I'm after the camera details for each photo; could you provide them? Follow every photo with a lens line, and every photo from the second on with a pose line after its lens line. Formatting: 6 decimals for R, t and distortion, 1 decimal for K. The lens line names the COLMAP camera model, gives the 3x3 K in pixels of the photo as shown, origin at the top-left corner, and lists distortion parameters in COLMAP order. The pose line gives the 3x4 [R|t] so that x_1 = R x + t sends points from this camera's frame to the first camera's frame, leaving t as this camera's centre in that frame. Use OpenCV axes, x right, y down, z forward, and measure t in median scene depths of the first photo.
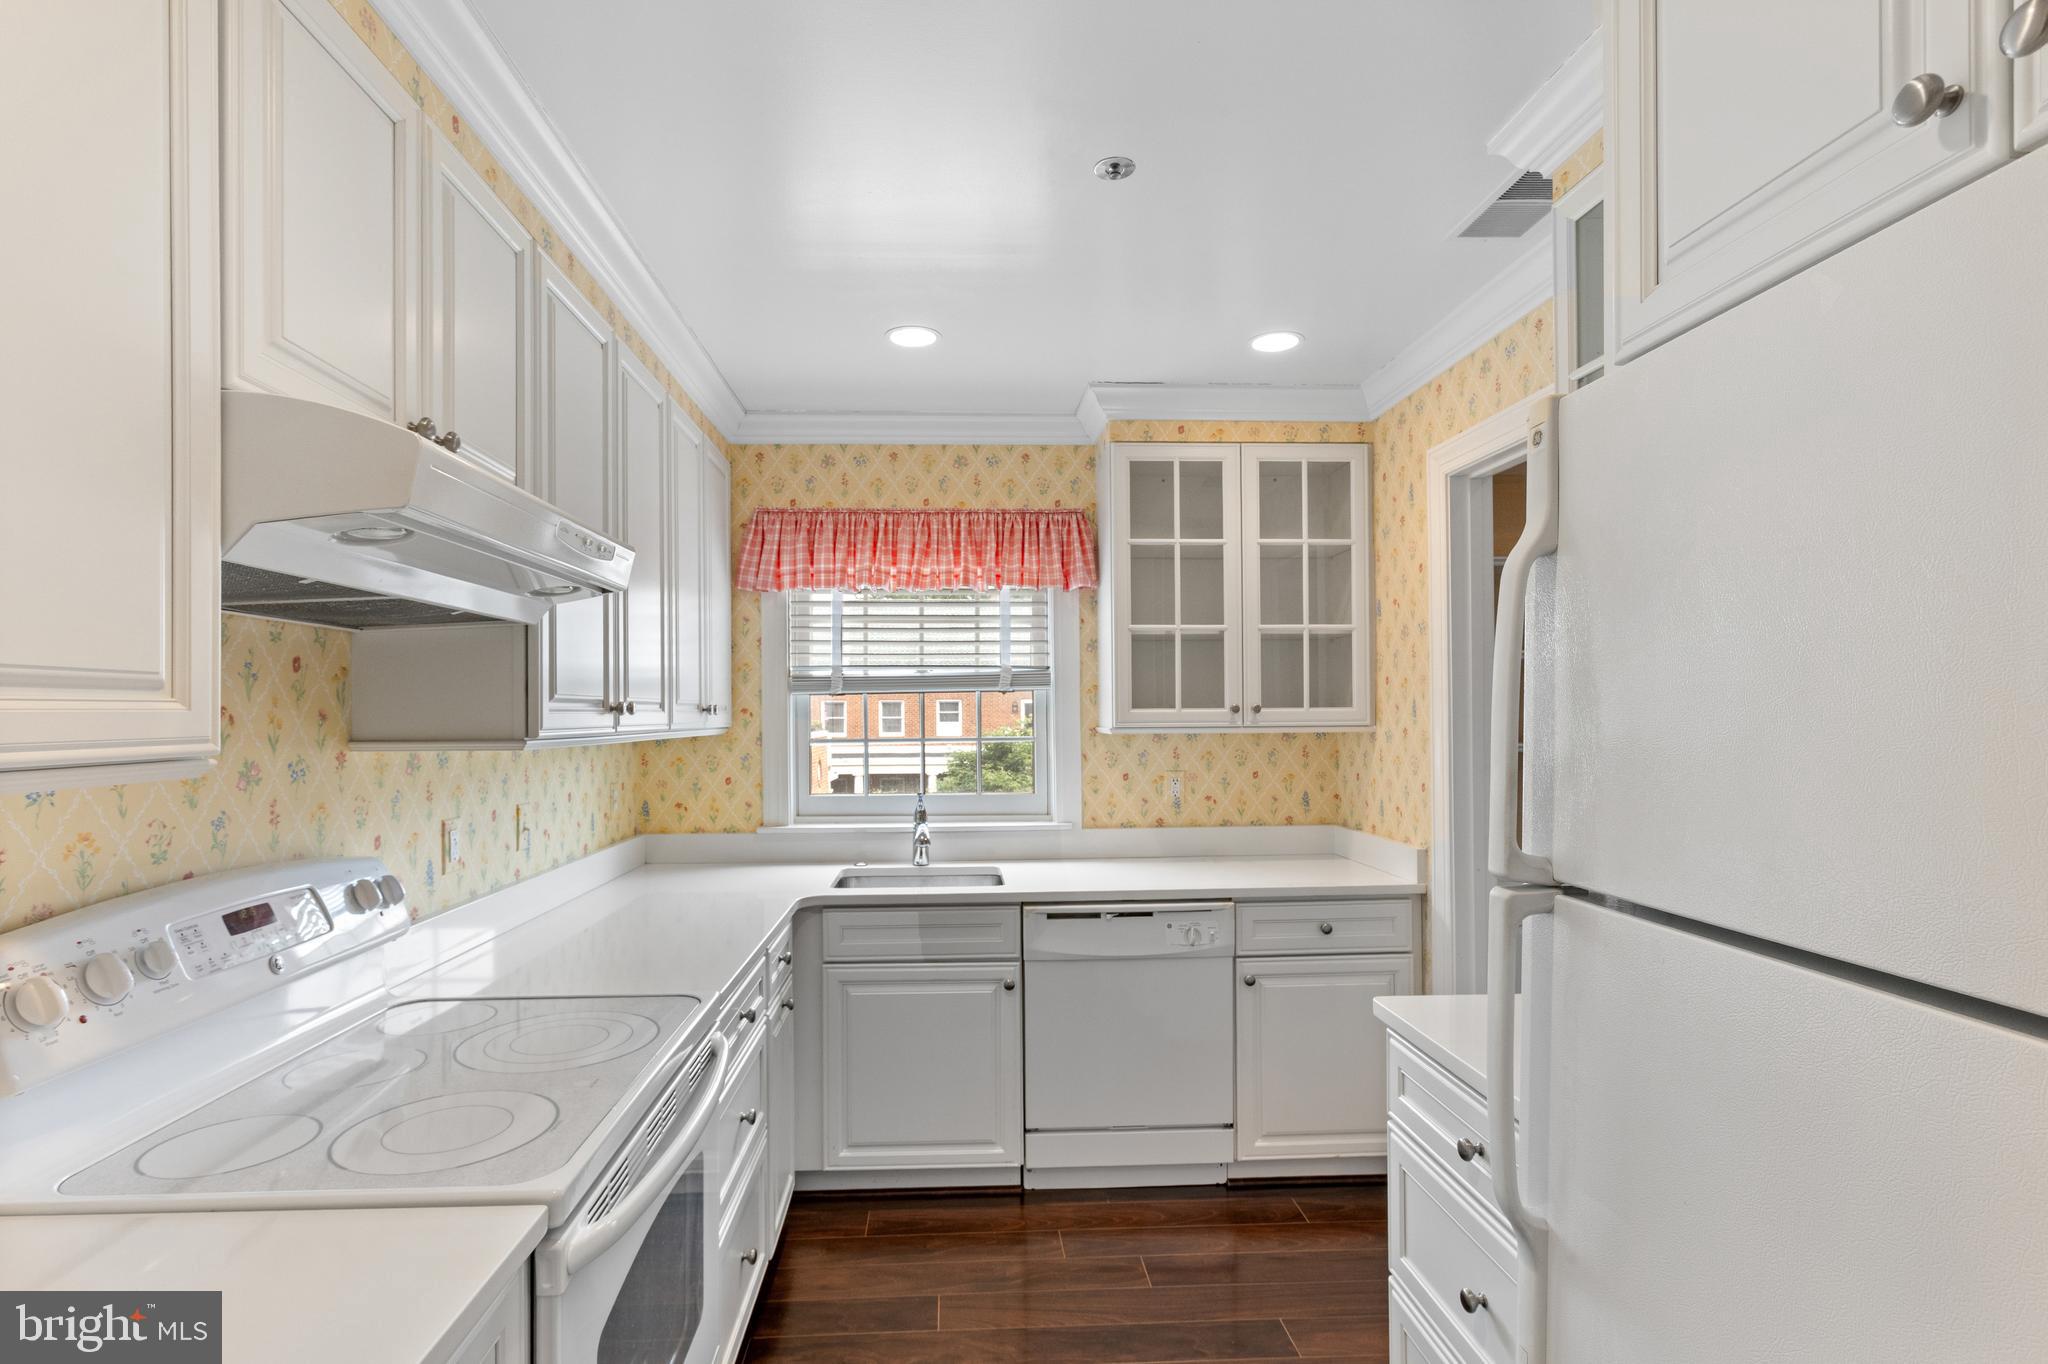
lens RADIAL K [[967.0, 0, 988.4], [0, 967.0, 715.1], [0, 0, 1]] dist [0.000697, 0.000899]
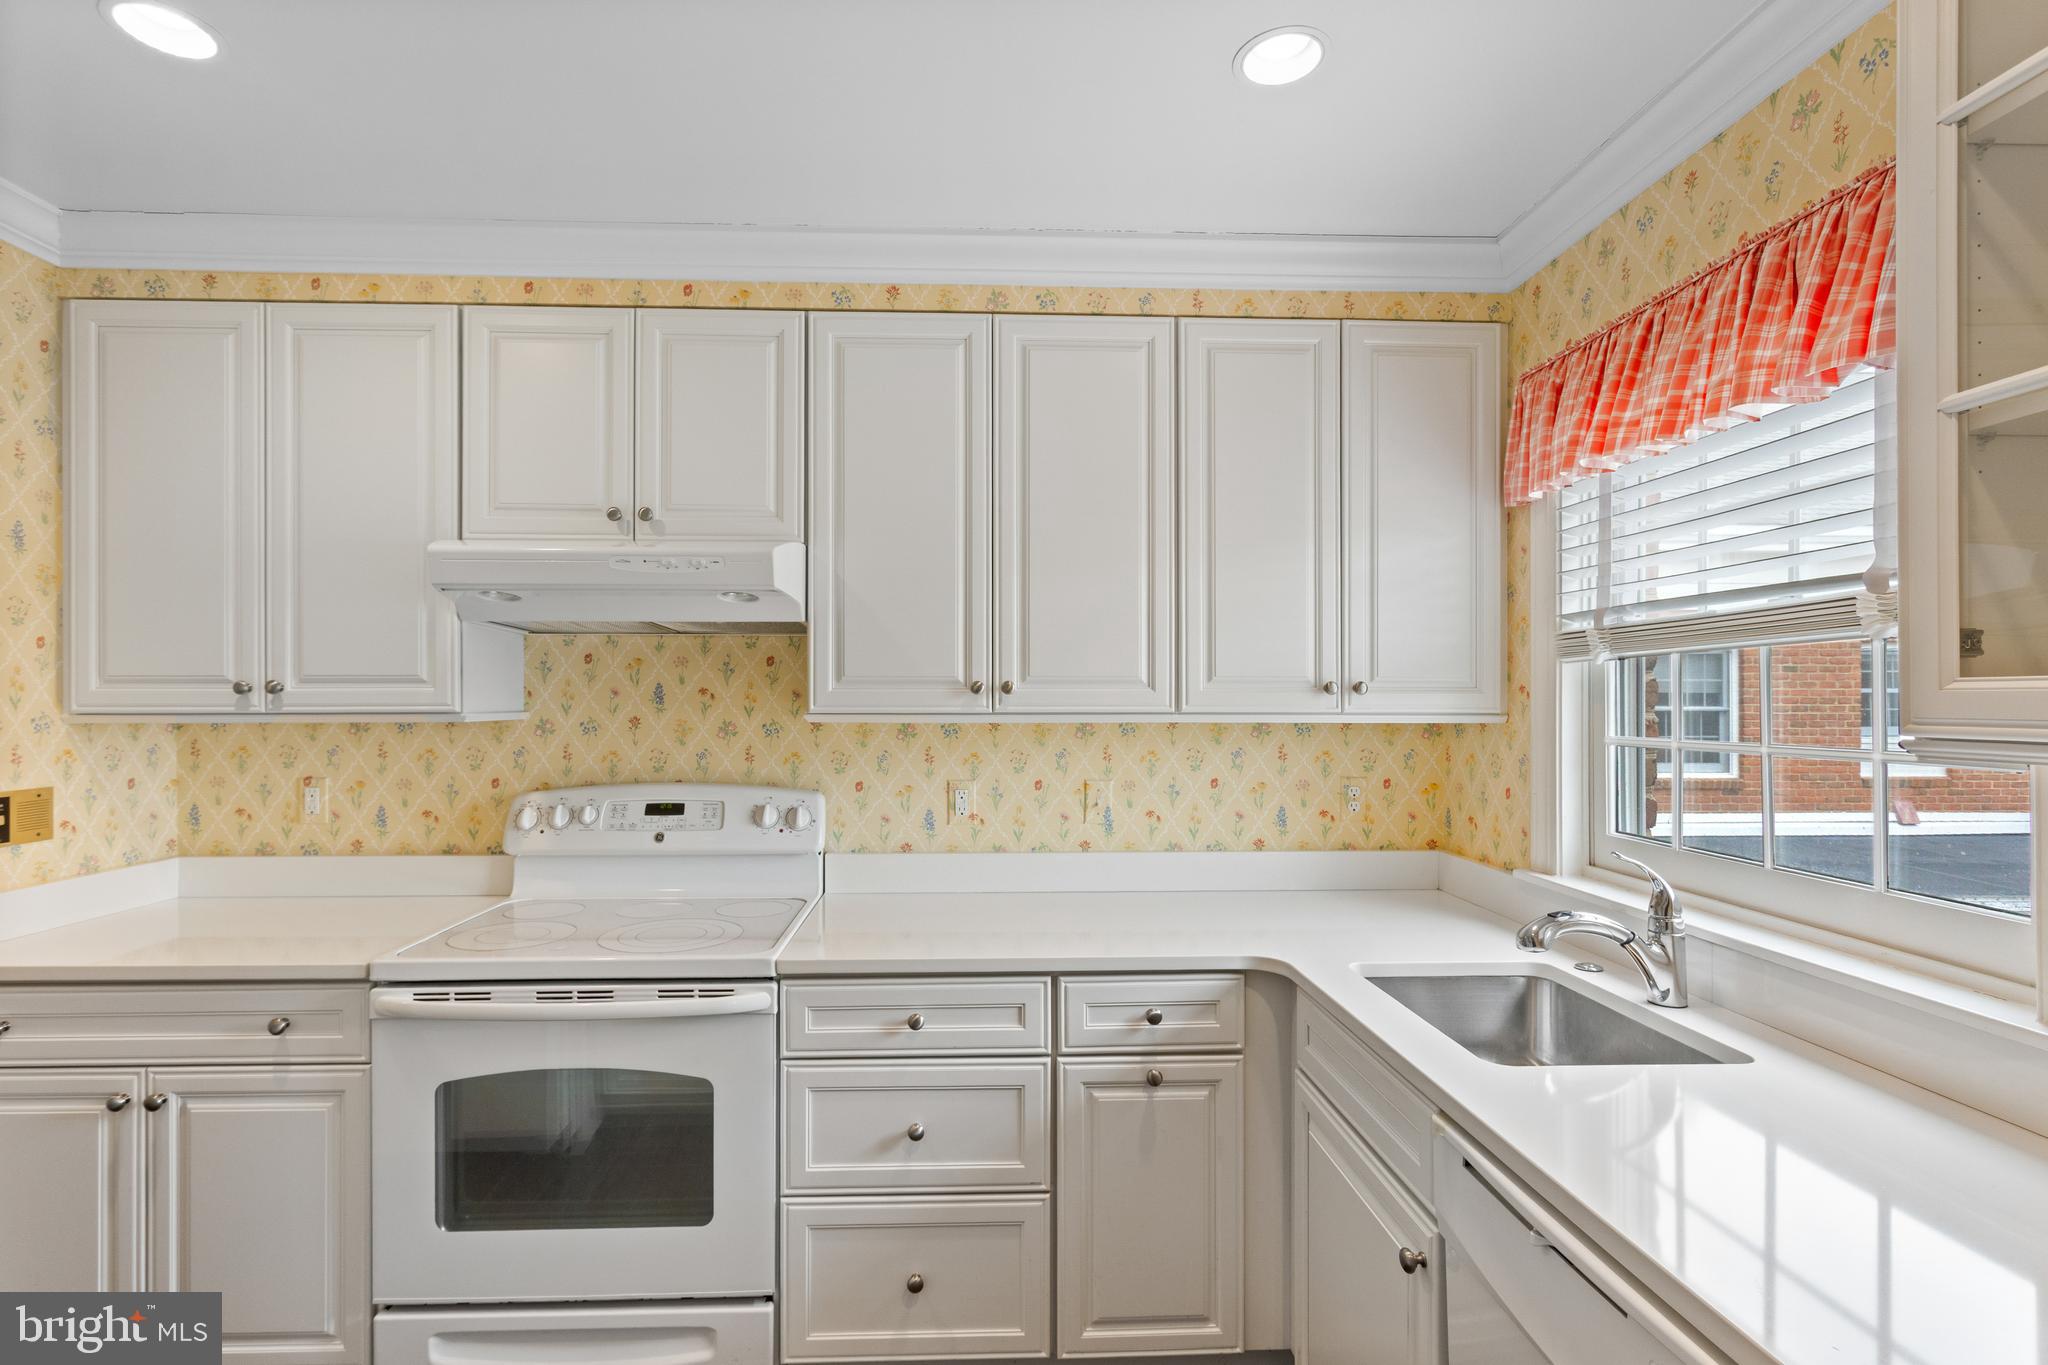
lens RADIAL K [[967.0, 0, 1021.6], [0, 967.0, 686.8], [0, 0, 1]] dist [0.000697, 0.000899]
pose [[0.008398, -0.004149, -0.999956, 0.851478], [-0.002371, 0.999989, -0.004169, -0.005590], [0.999962, 0.002406, 0.008389, 1.392150]]
